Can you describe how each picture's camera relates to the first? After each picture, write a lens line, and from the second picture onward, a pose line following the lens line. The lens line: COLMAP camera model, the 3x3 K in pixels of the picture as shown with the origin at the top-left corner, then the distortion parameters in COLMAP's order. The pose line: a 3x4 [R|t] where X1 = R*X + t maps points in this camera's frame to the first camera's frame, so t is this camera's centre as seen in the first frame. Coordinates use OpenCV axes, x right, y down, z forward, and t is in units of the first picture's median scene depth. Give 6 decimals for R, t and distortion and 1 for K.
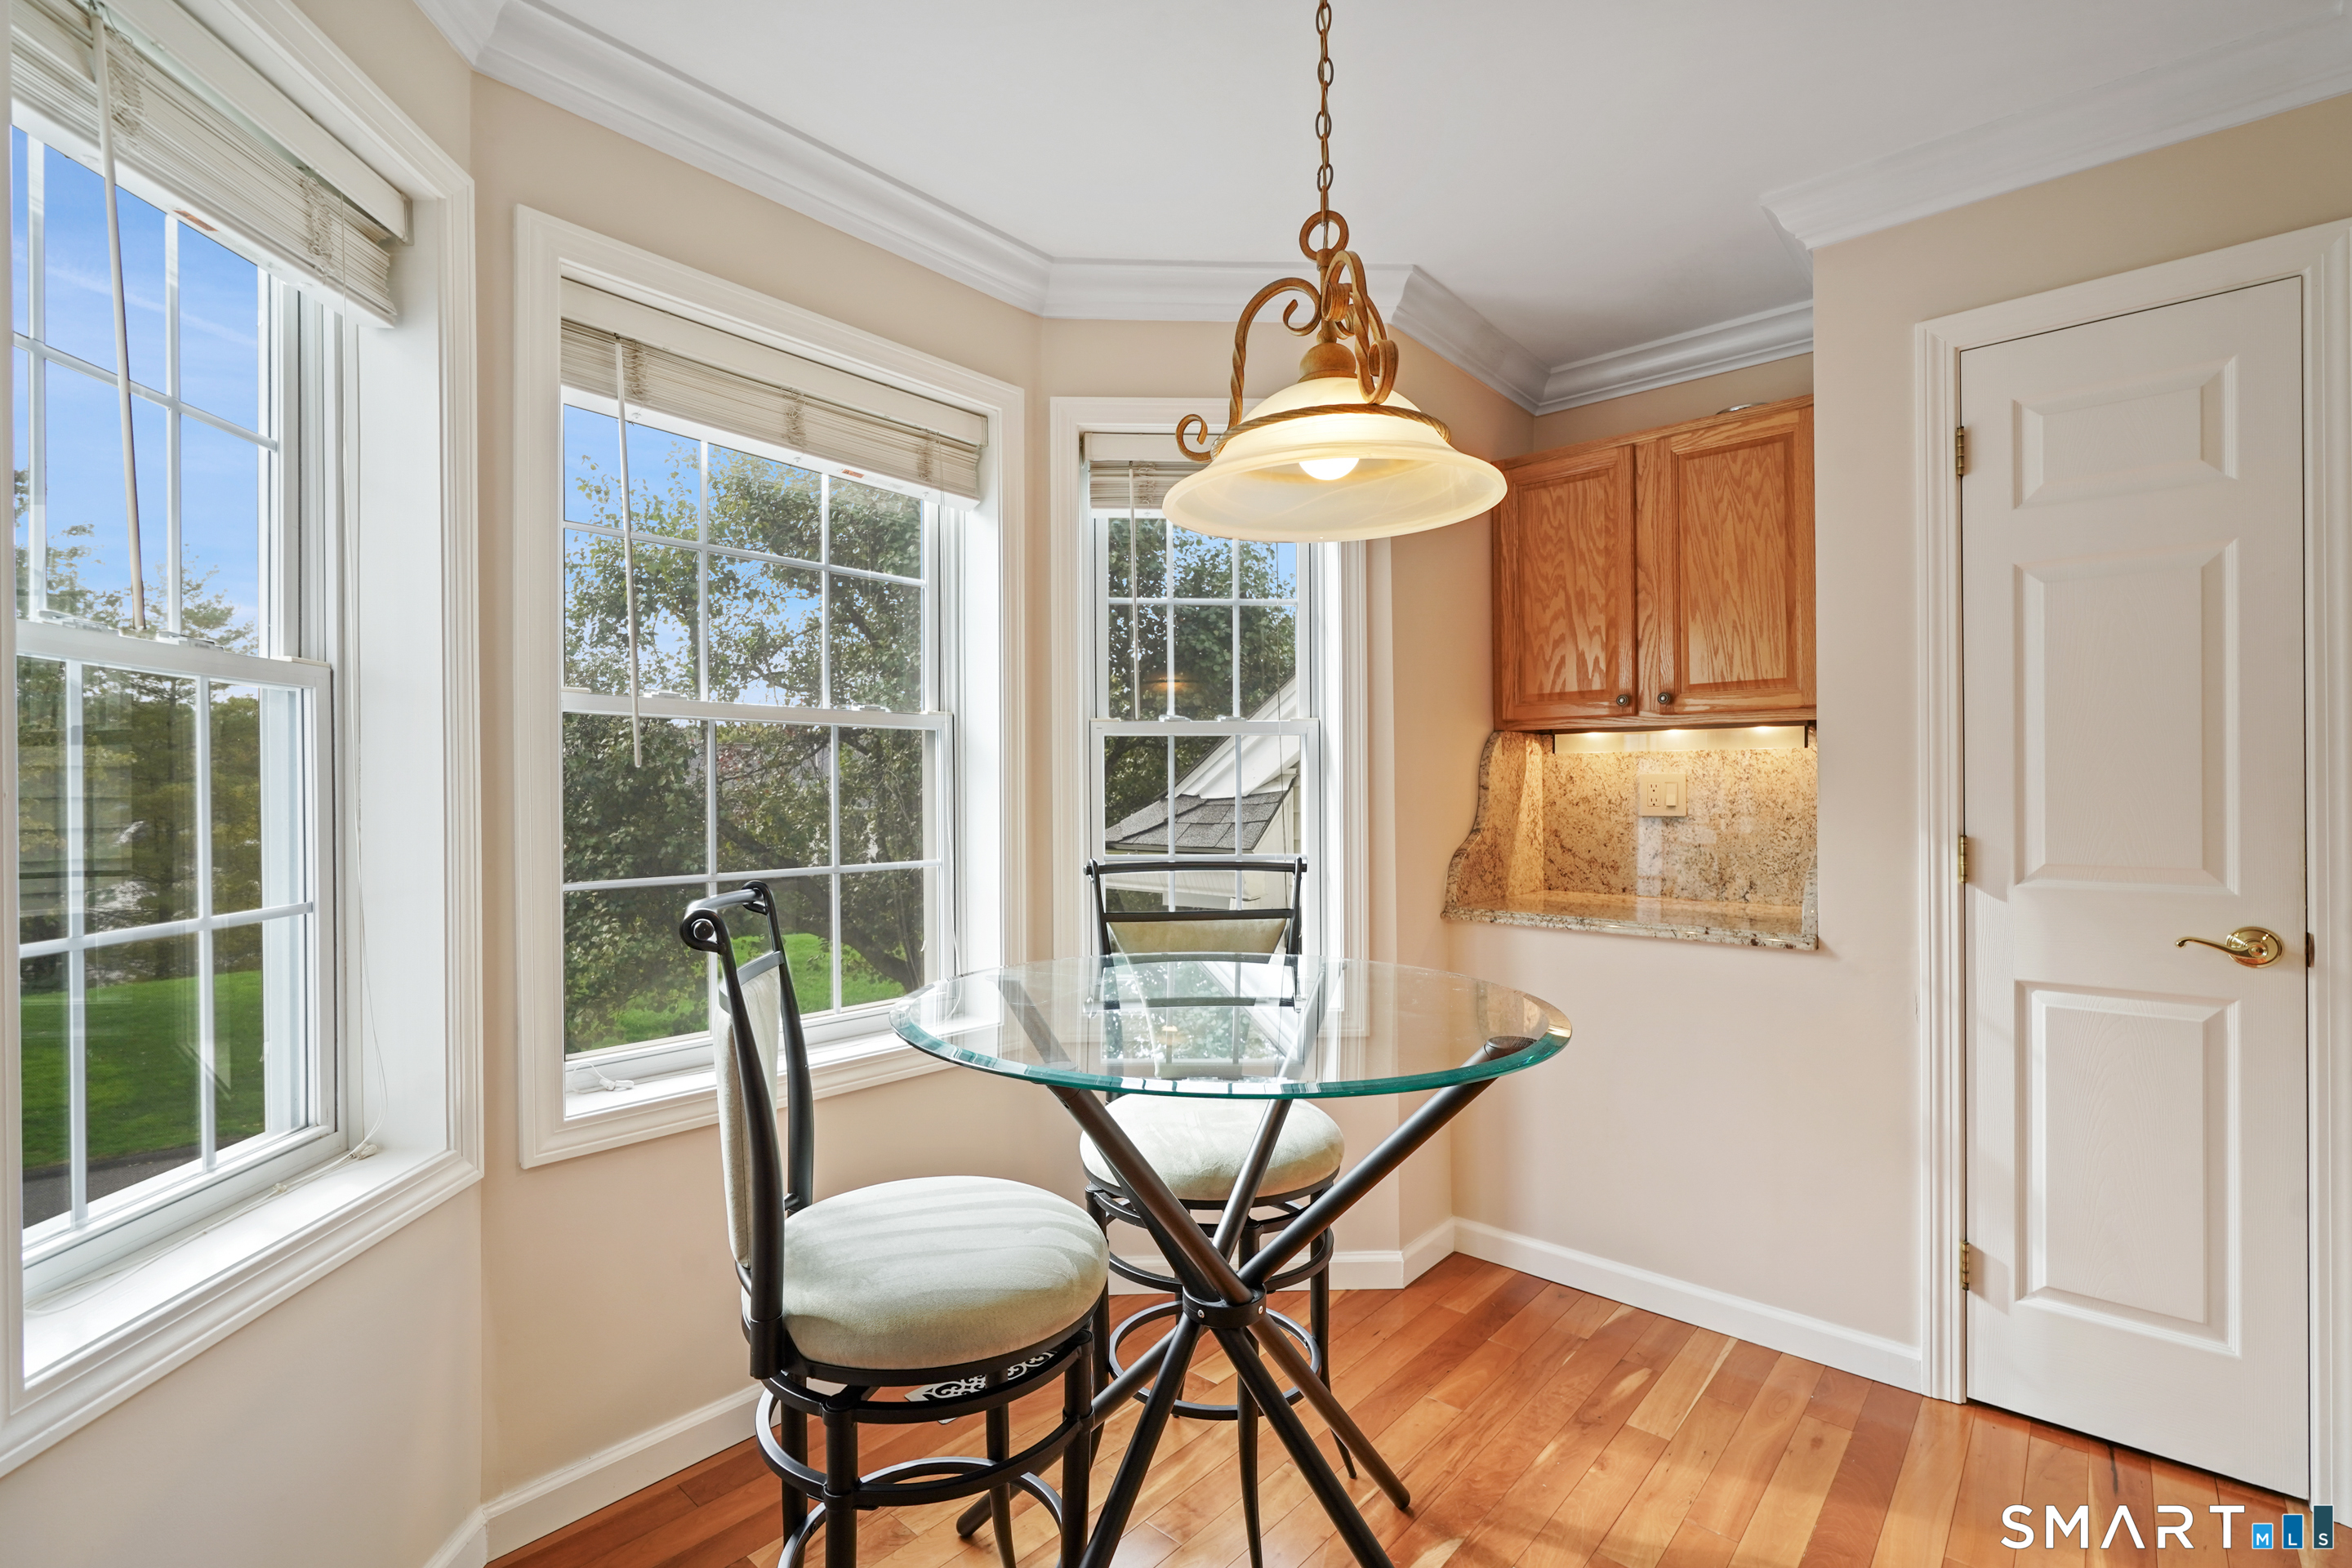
lens RADIAL K [[1064.8, 0, 1175.0], [0, 1064.8, 781.1], [0, 0, 1]] dist [-0.009431, -0.000033]
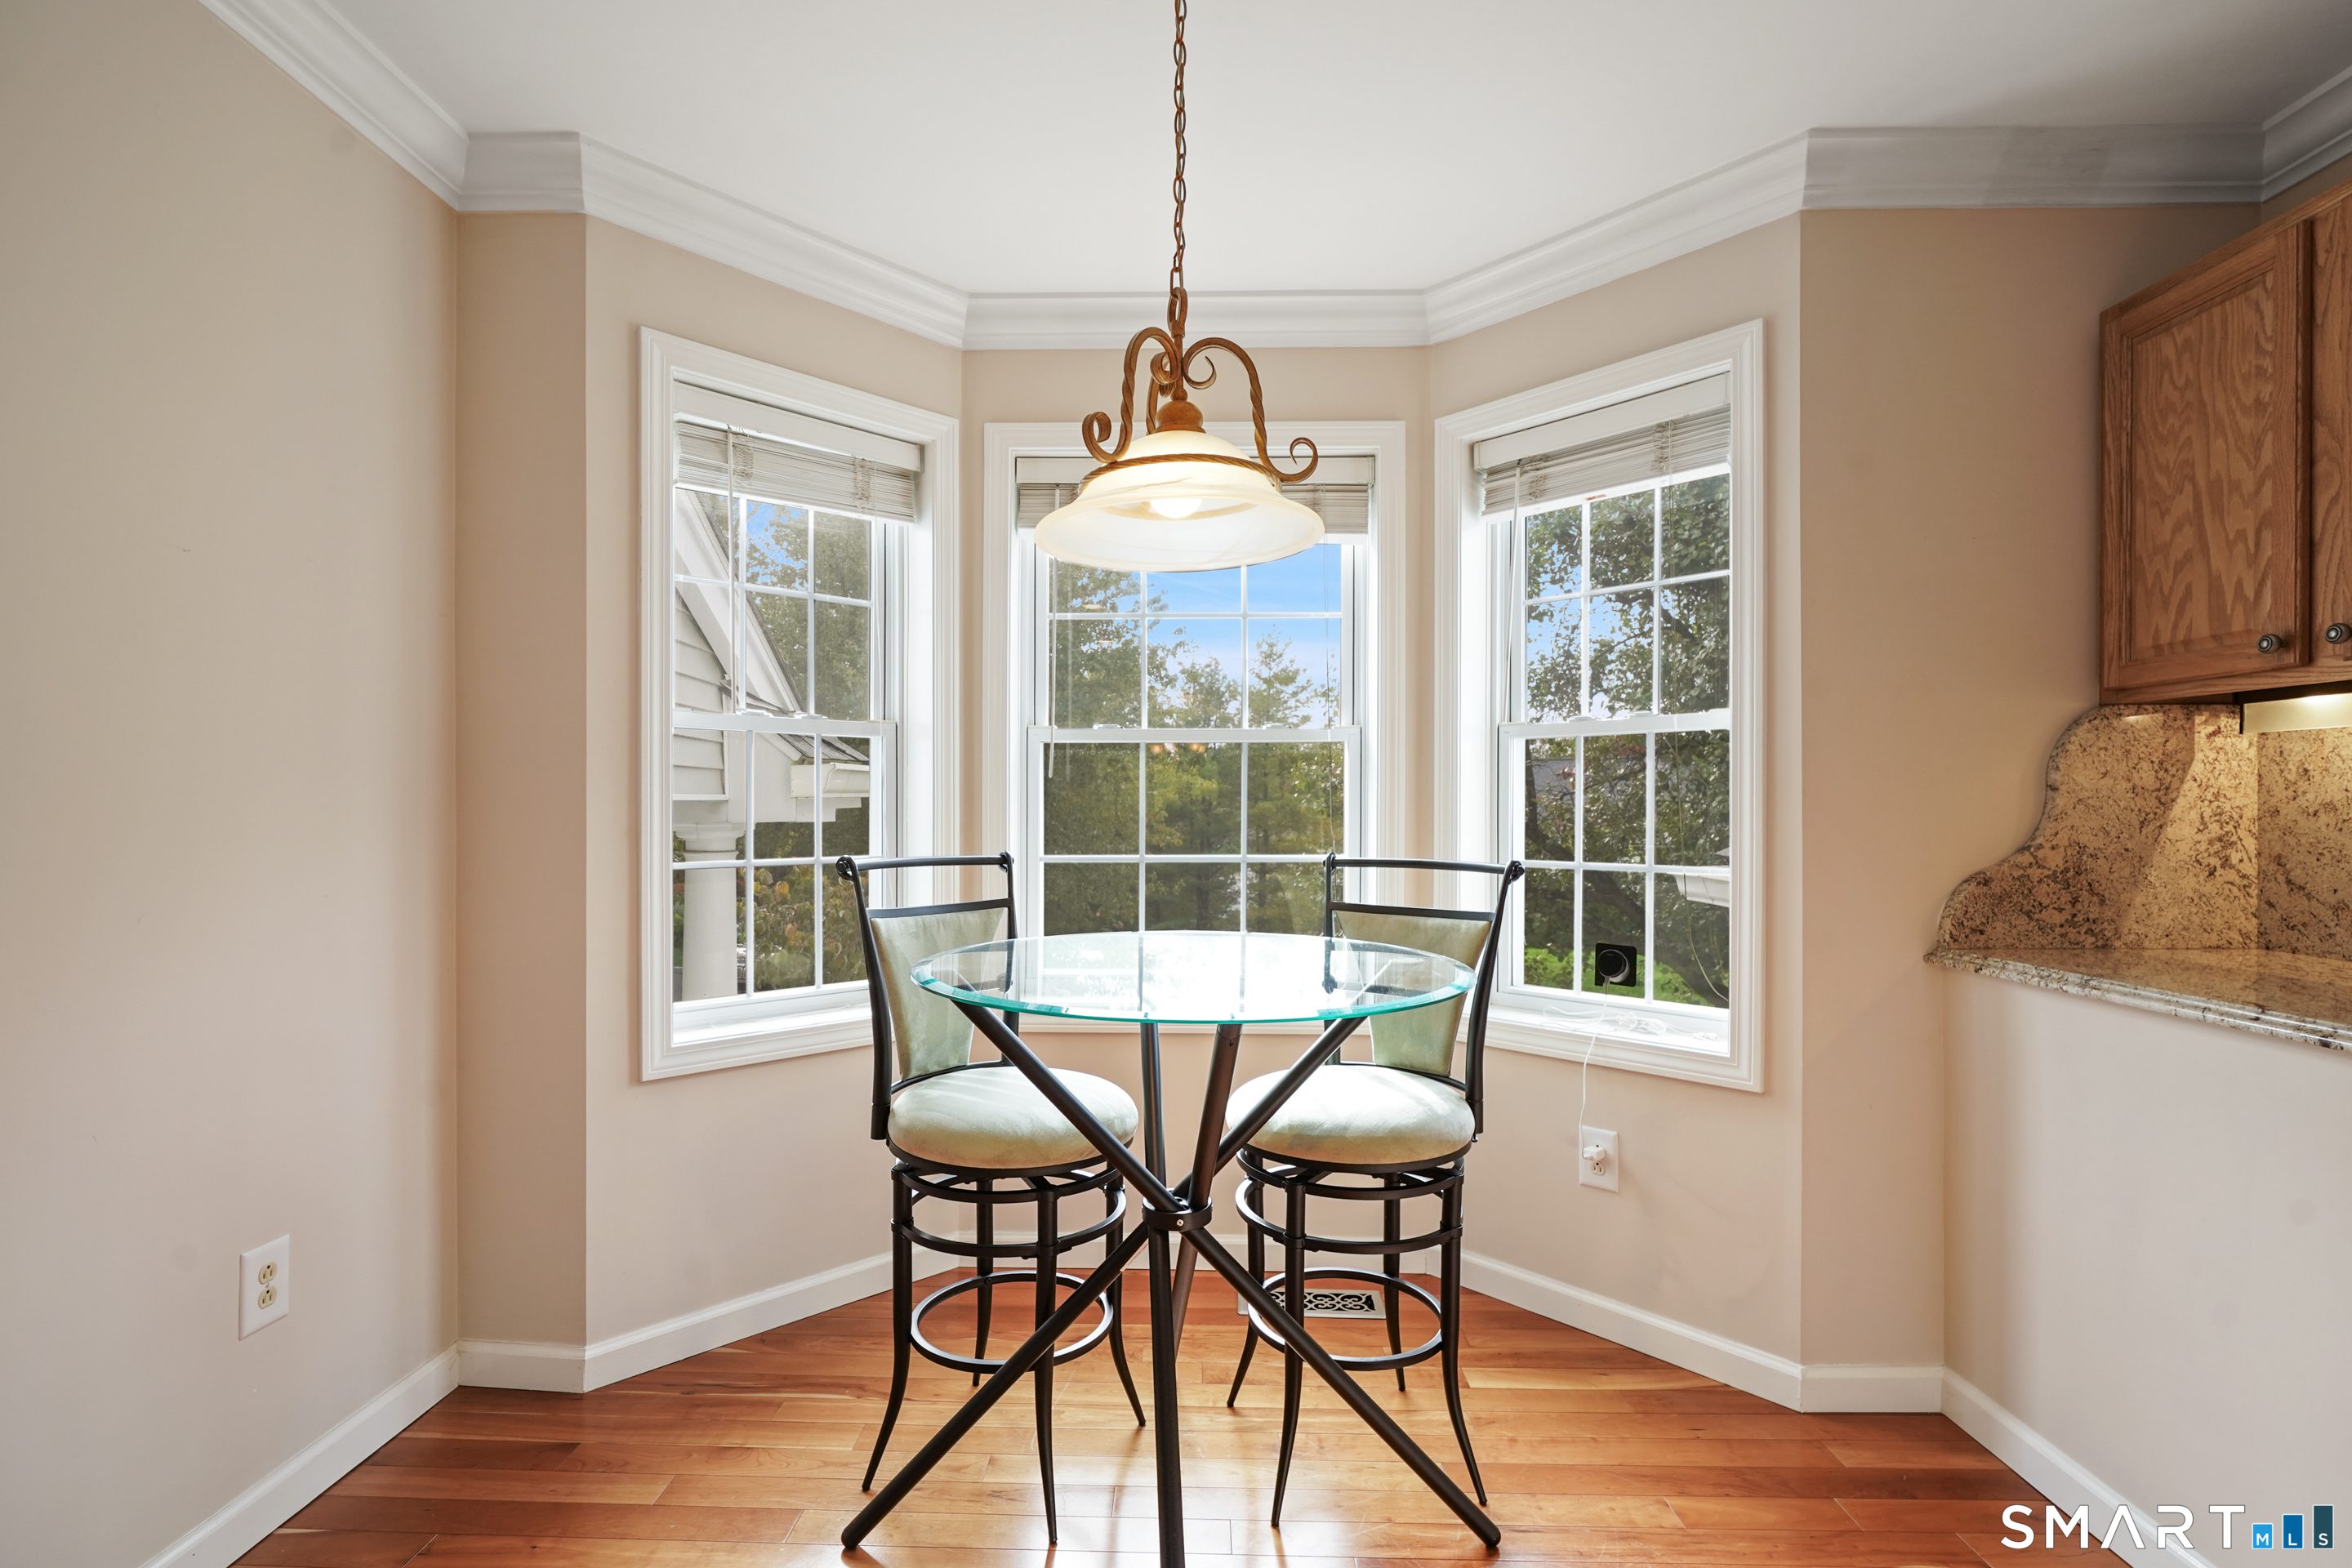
lens RADIAL K [[1083.8, 0, 1165.1], [0, 1083.8, 796.7], [0, 0, 1]] dist [-0.011158, 0.007546]
pose [[0.639274, -0.003985, -0.768969, 0.475680], [0.003052, 0.999992, -0.002645, 0.012434], [0.768973, -0.000656, 0.639281, 0.097110]]
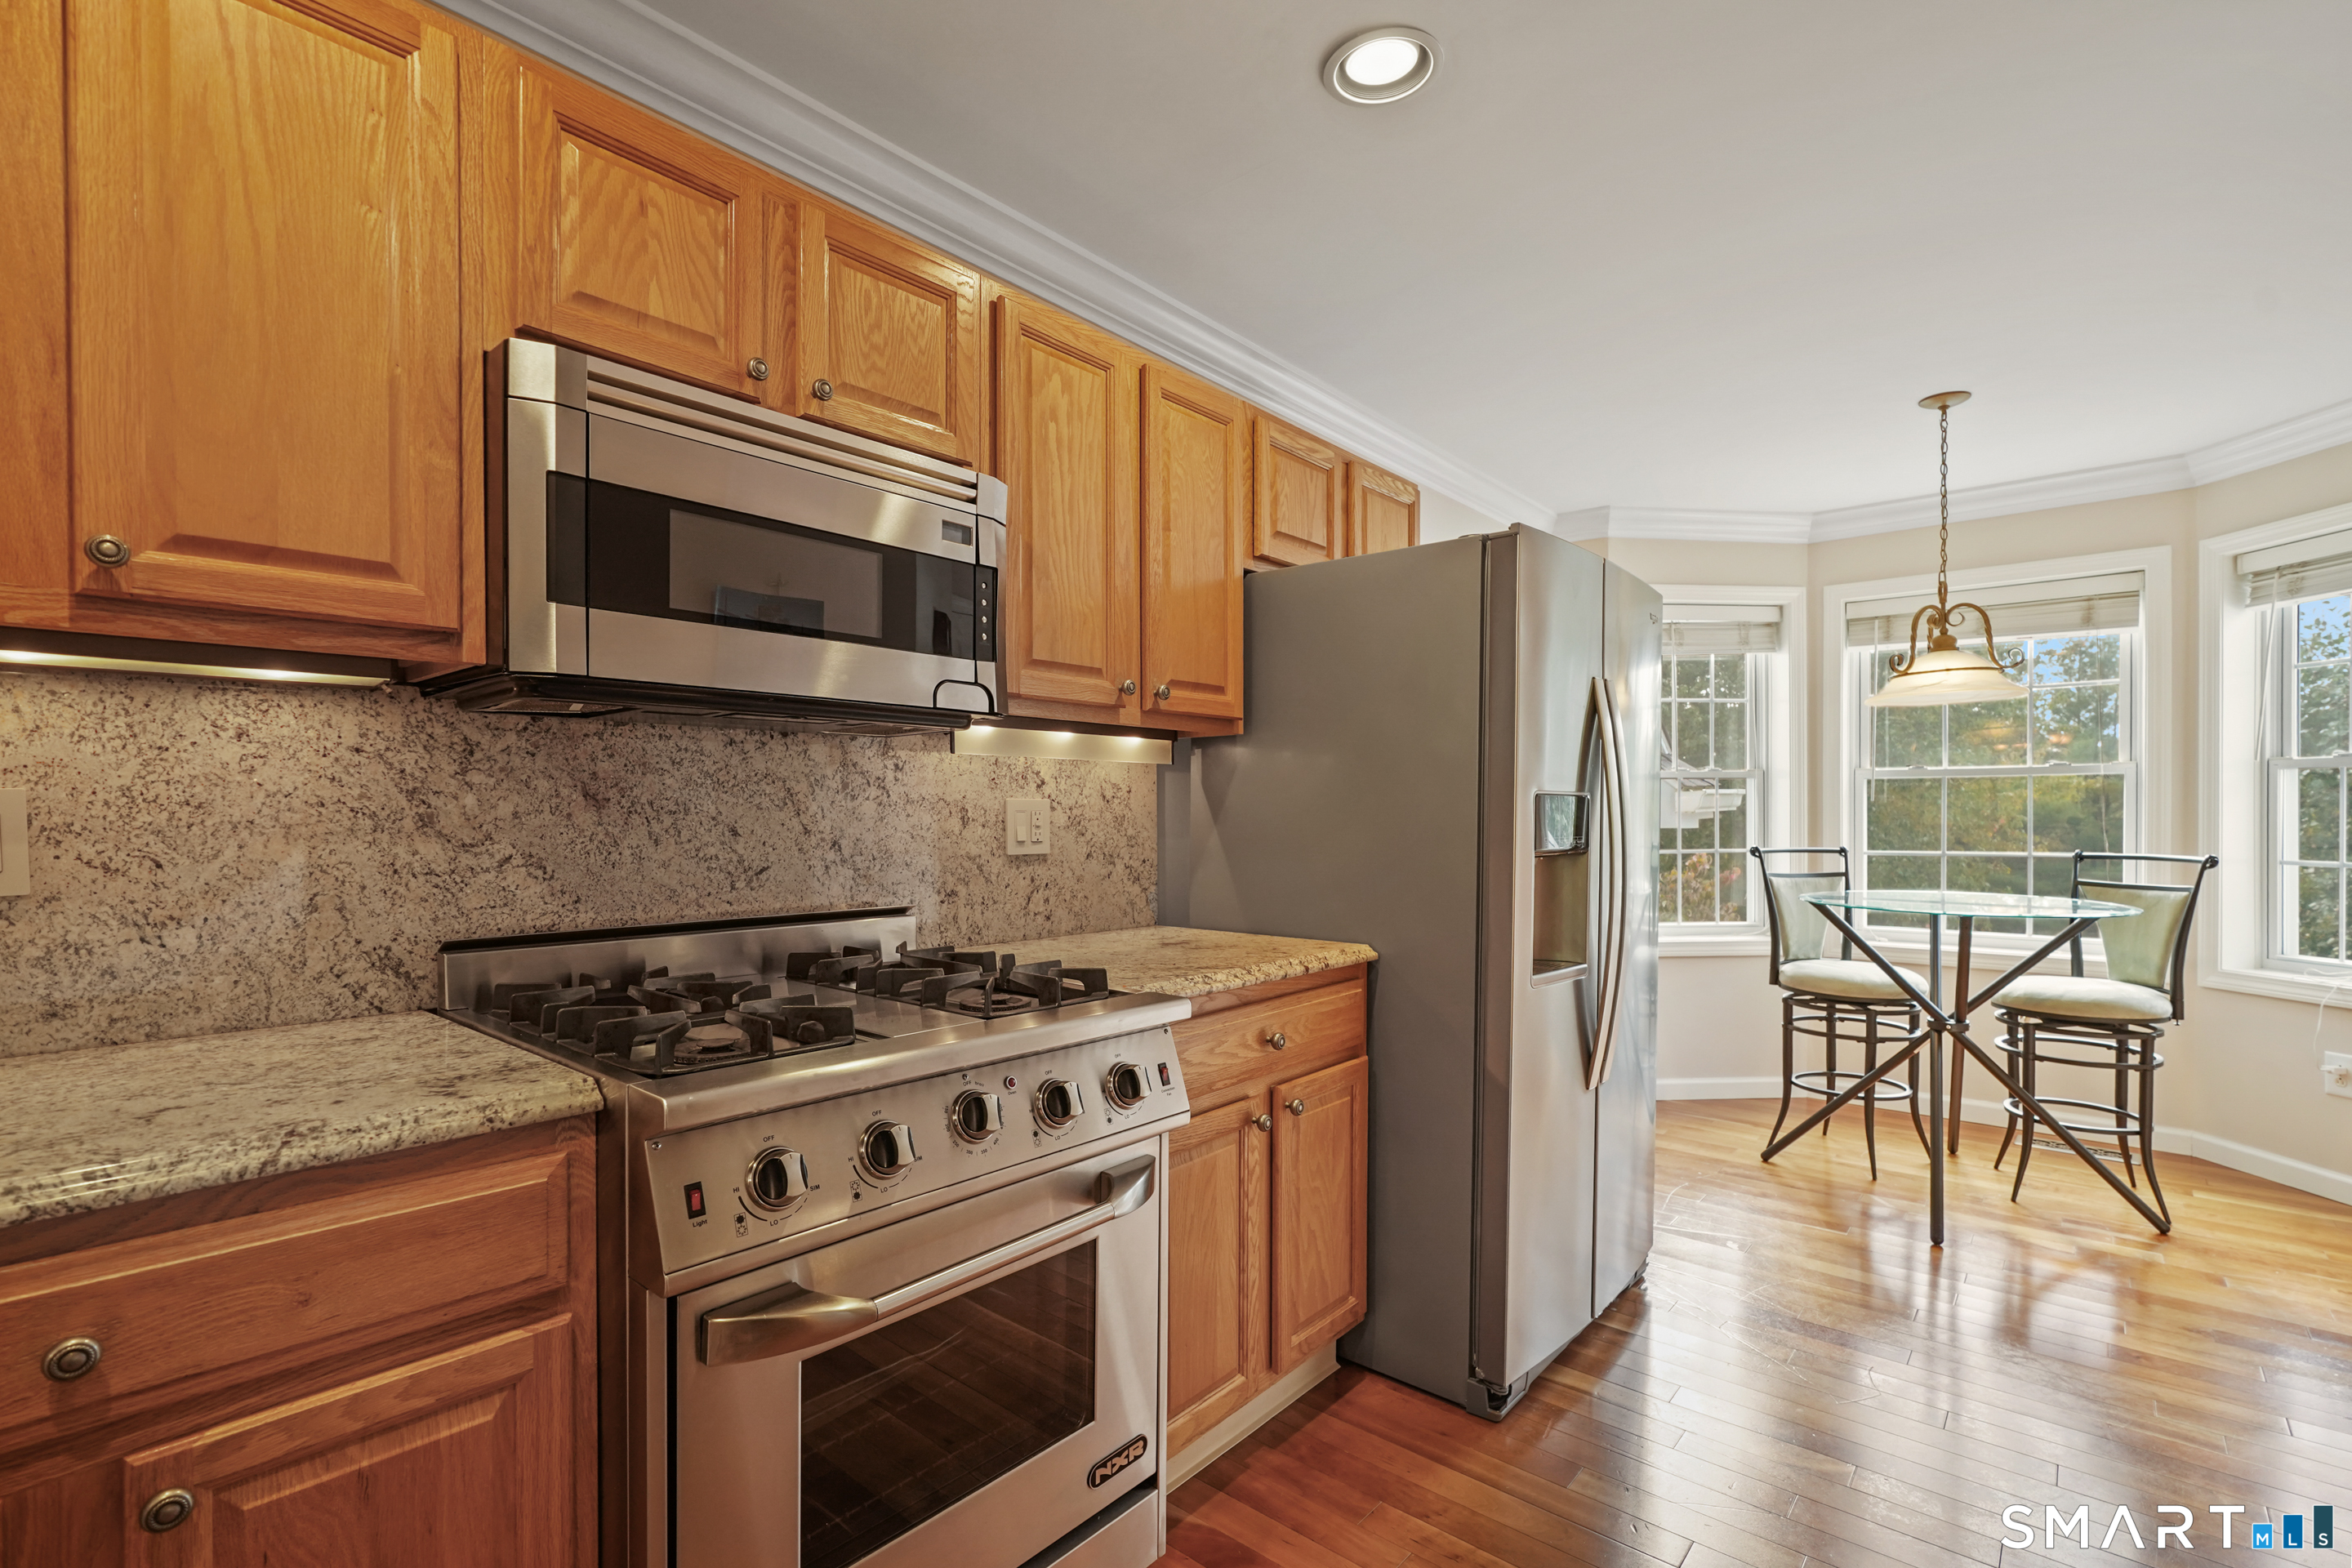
lens RADIAL K [[1058.3, 0, 1175.1], [0, 1058.3, 810.2], [0, 0, 1]] dist [-0.014791, 0.006217]
pose [[0.005258, 0.001281, -0.999985, 1.171555], [0.009148, 0.999957, 0.001329, -0.006647], [0.999944, -0.009155, 0.005246, -0.371446]]
